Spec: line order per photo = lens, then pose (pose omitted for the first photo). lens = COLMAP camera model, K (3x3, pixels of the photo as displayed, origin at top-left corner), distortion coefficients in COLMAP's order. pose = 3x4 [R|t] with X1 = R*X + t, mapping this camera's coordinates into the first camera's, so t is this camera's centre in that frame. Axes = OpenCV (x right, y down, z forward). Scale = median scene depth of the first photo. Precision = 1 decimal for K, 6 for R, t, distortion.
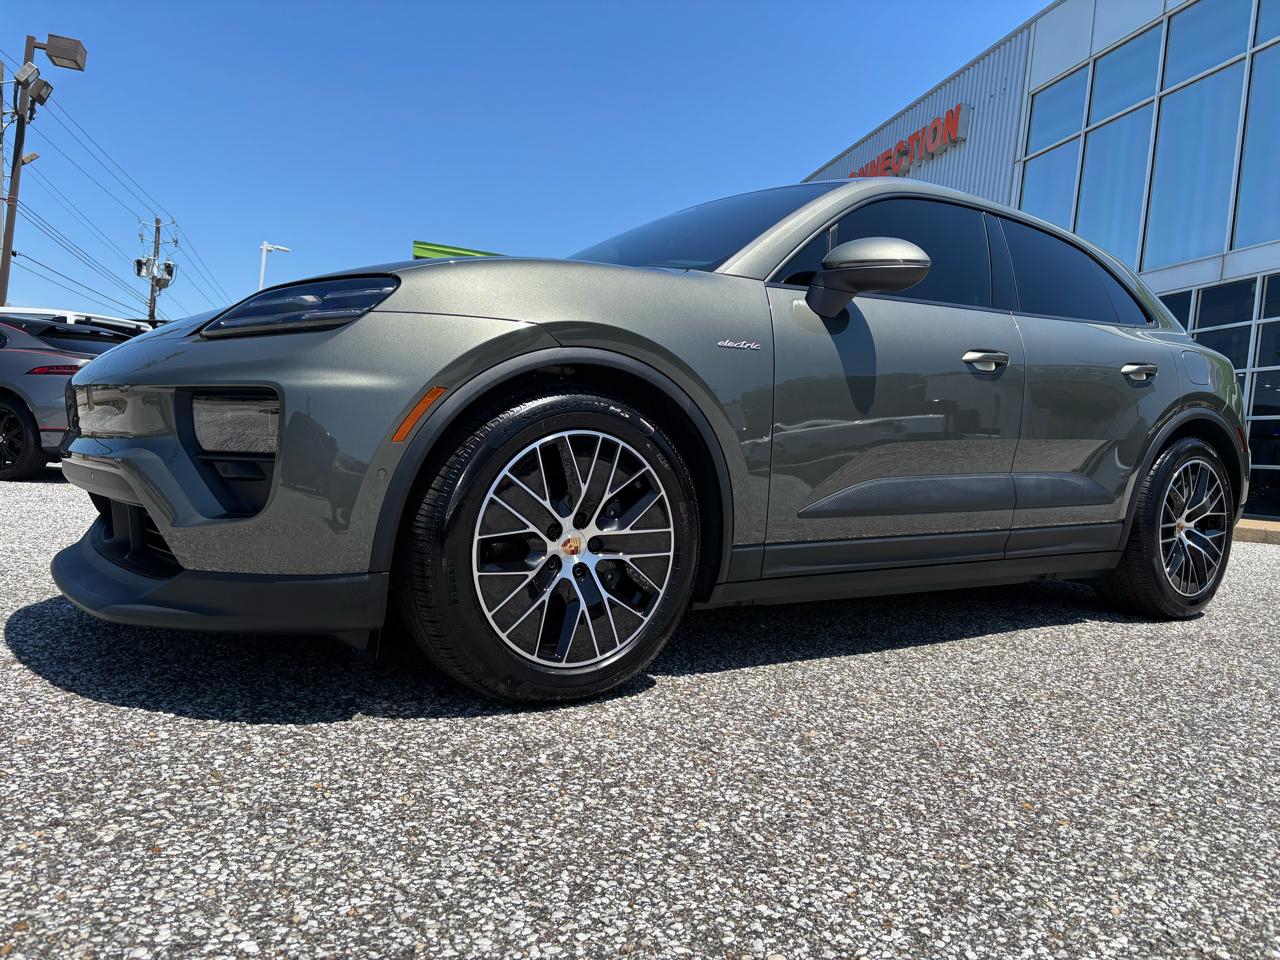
lens RADIAL K [[964.9, 0, 643.1], [0, 964.9, 495.7], [0, 0, 1]] dist [0.055158, -0.066082]
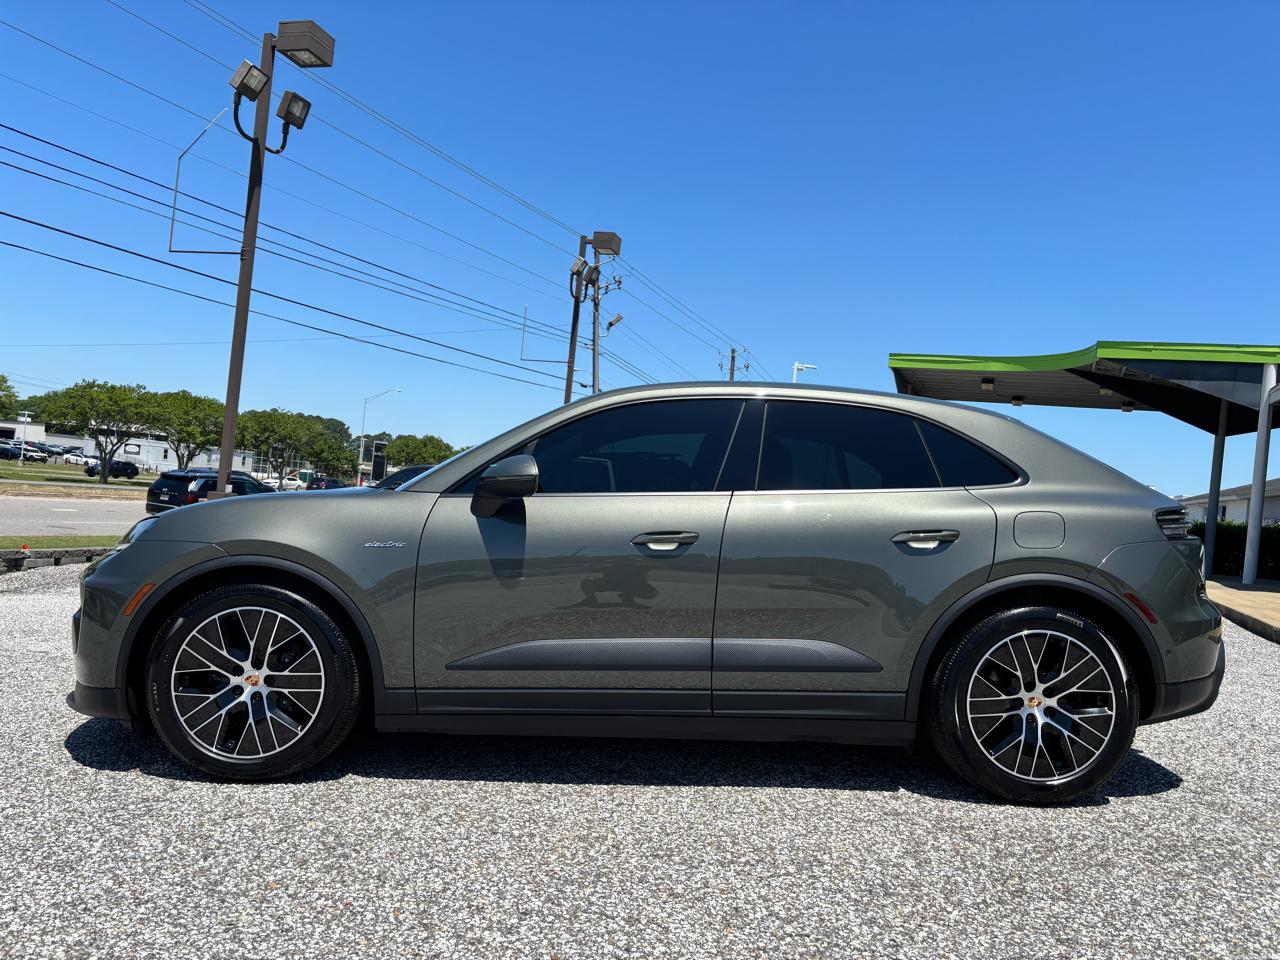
lens RADIAL K [[964.9, 0, 643.1], [0, 964.9, 495.7], [0, 0, 1]] dist [0.055158, -0.066082]
pose [[0.821757, -0.025578, -0.569264, 1.227569], [-0.027012, 0.996121, -0.083750, -0.118888], [0.569198, 0.084199, 0.817878, 0.036421]]
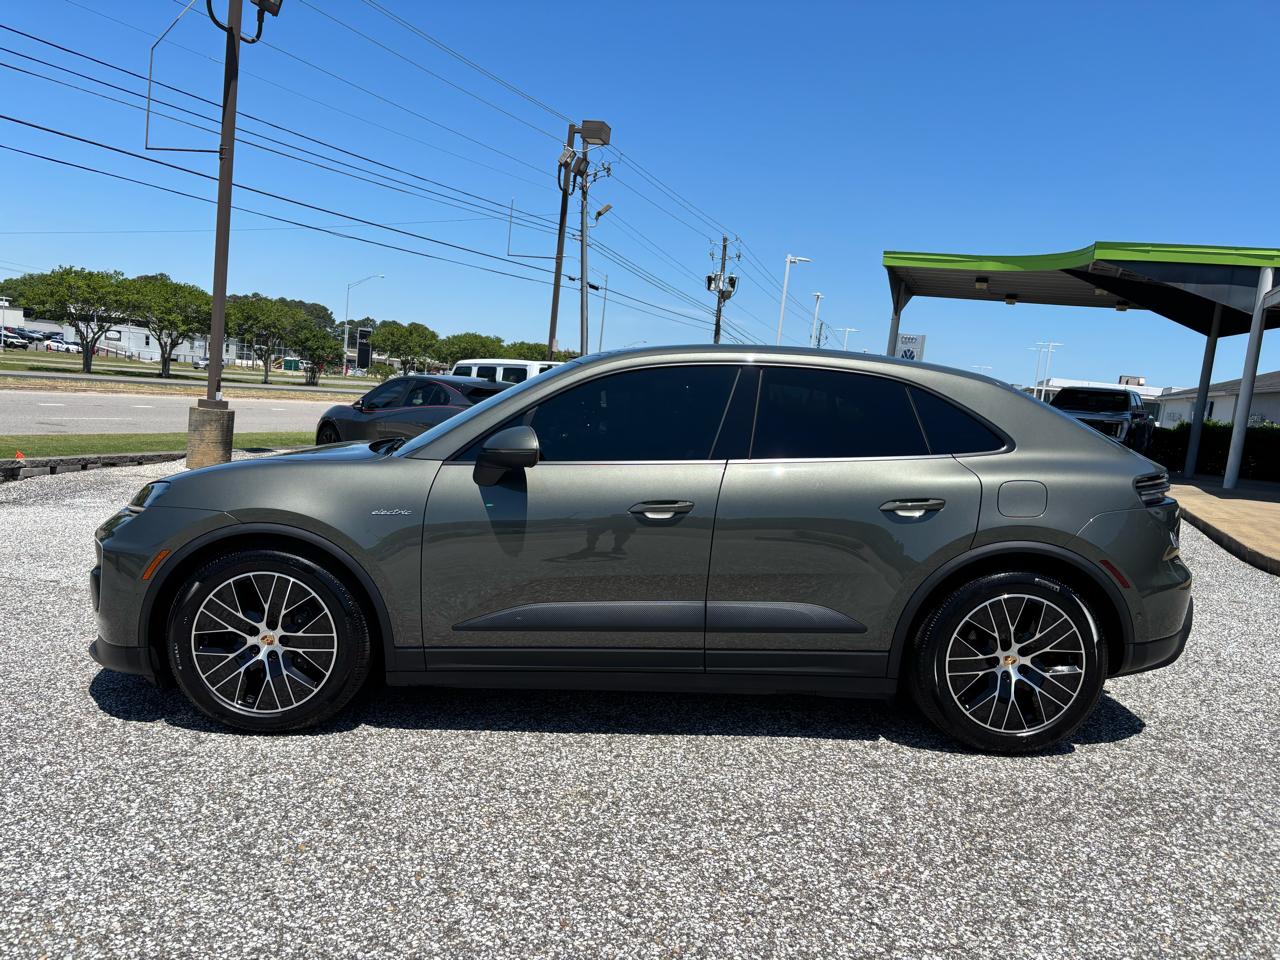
lens RADIAL K [[969.0, 0, 636.5], [0, 969.0, 496.2], [0, 0, 1]] dist [0.019307, -0.001645]
pose [[0.824923, 0.043415, -0.563575, 1.241049], [-0.029844, 0.999001, 0.033273, -0.241889], [0.564456, -0.010628, 0.825394, -0.013999]]
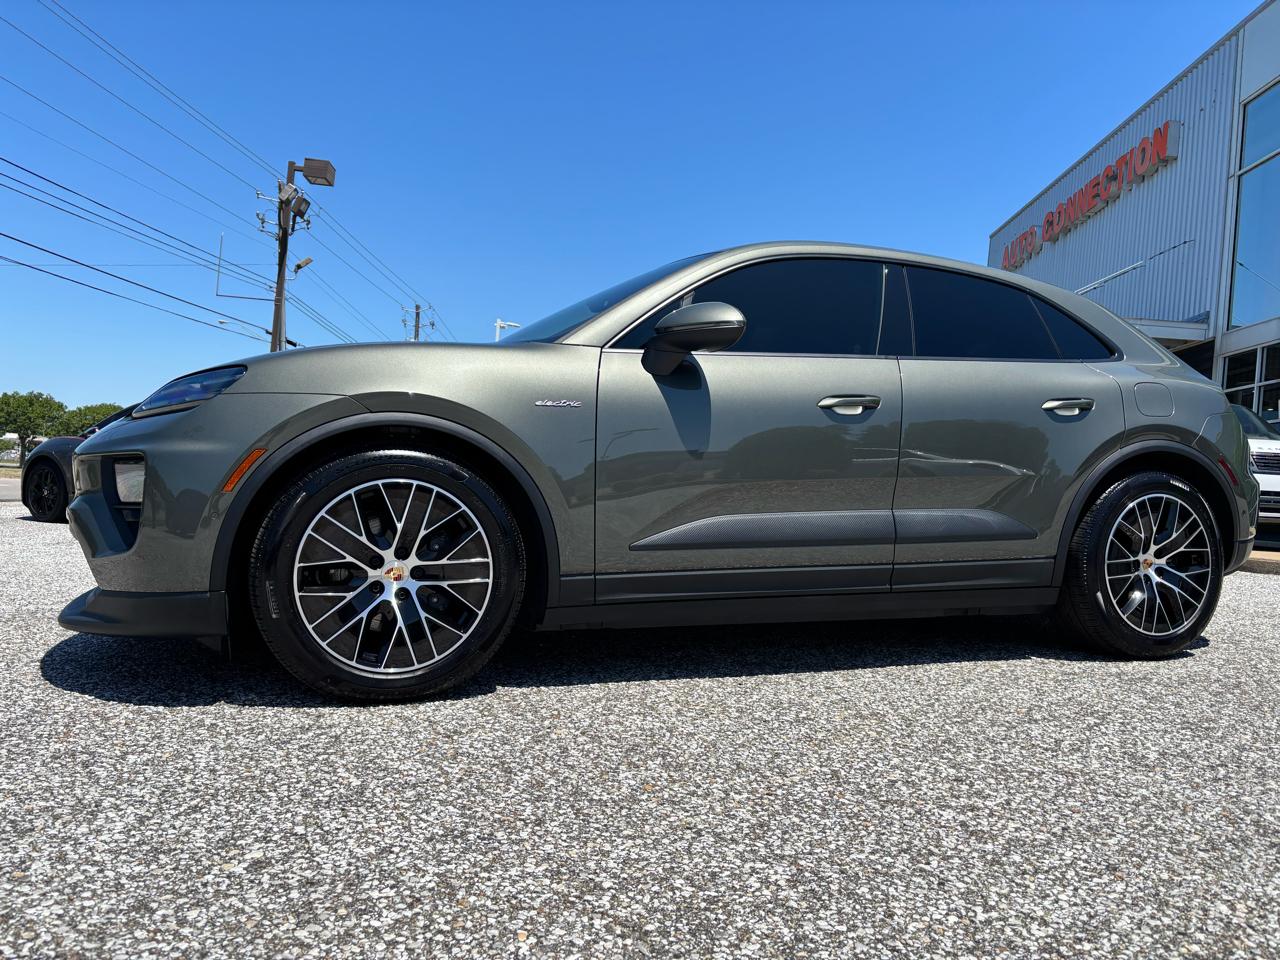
lens RADIAL K [[967.2, 0, 634.9], [0, 967.2, 496.0], [0, 0, 1]] dist [0.052625, -0.061368]
pose [[0.966885, -0.023743, -0.254106, 0.485983], [0.009749, 0.998372, -0.056191, 0.023502], [0.255026, 0.051853, 0.965543, -0.109600]]
